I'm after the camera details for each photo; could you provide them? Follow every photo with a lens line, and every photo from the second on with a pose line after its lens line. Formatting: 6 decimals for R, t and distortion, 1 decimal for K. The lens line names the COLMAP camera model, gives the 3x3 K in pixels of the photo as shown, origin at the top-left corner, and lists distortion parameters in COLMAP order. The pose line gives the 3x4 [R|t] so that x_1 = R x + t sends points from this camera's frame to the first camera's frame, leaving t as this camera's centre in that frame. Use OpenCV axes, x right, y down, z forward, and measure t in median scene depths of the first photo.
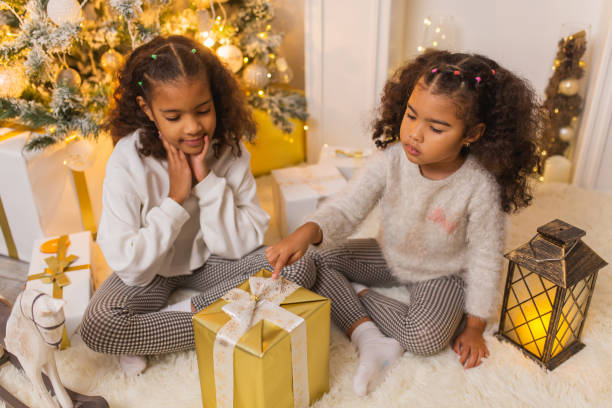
lens RADIAL K [[599.0, 0, 306.0], [0, 599.0, 204.0], [0, 0, 1]] dist [0.018509, 0.002098]
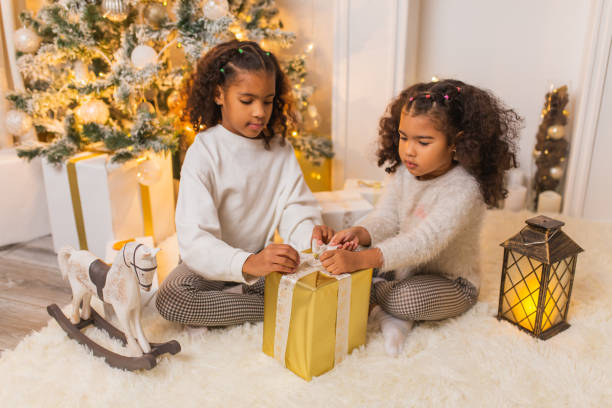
lens RADIAL K [[599.0, 0, 306.0], [0, 599.0, 204.0], [0, 0, 1]] dist [0.018509, 0.002098]
pose [[0.999703, 0.017483, -0.016963, -0.039747], [-0.019770, 0.989129, -0.145716, 0.162414], [0.014232, 0.146008, 0.989181, -0.197368]]
